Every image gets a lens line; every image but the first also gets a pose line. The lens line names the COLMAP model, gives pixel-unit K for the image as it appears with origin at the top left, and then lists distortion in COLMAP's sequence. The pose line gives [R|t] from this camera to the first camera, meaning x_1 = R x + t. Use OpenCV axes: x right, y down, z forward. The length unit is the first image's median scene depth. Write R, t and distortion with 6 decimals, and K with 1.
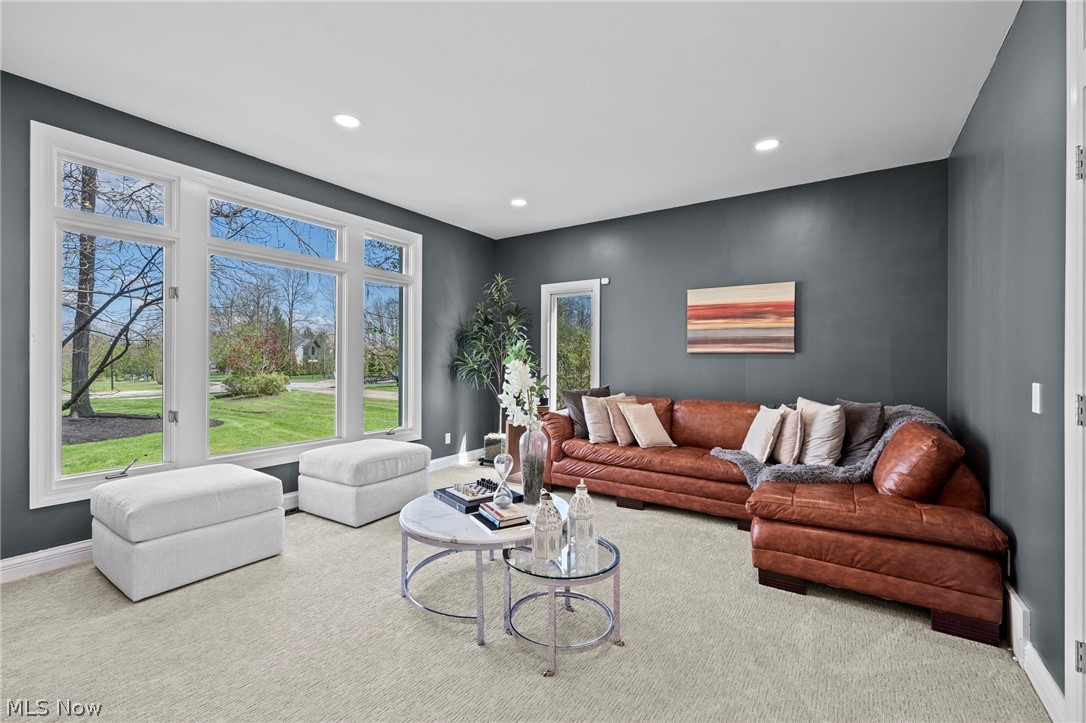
lens RADIAL K [[469.5, 0, 543.1], [0, 469.5, 359.5], [0, 0, 1]] dist [0.000246, -0.000141]
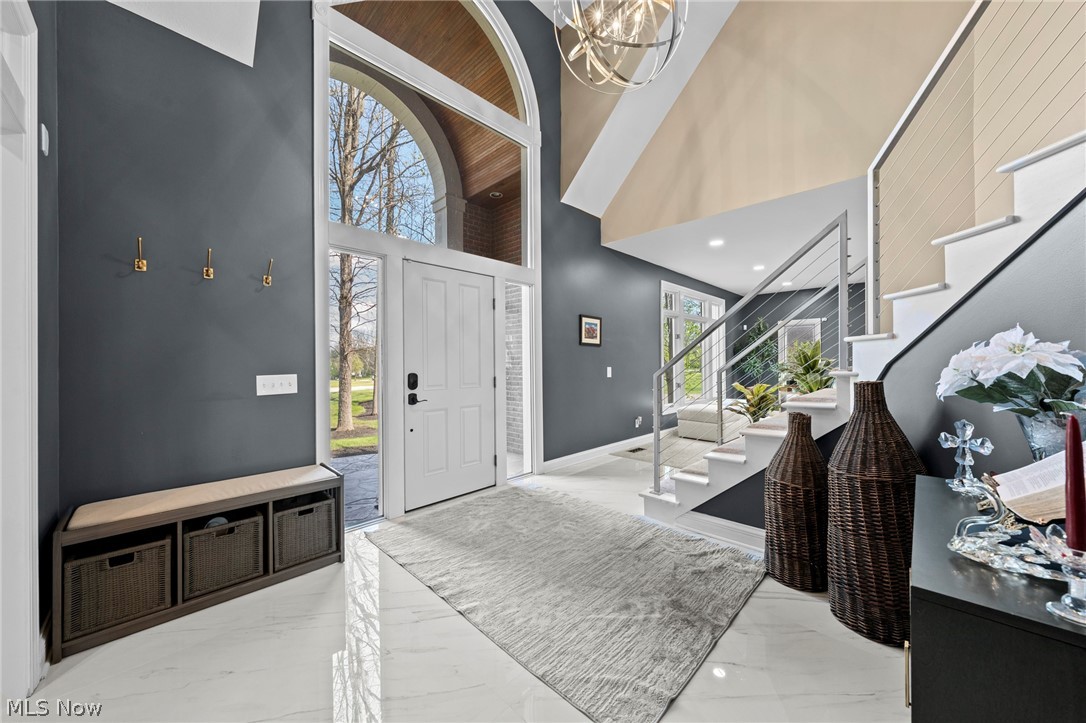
lens RADIAL K [[383.8, 0, 543.0], [0, 383.8, 361.5], [0, 0, 1]] dist [-0.000901, -0.000132]
pose [[0.981791, -0.008872, -0.189755, -0.839598], [0.009068, 0.999959, 0.000164, -0.009298], [0.189745, -0.001882, 0.981832, -0.895322]]
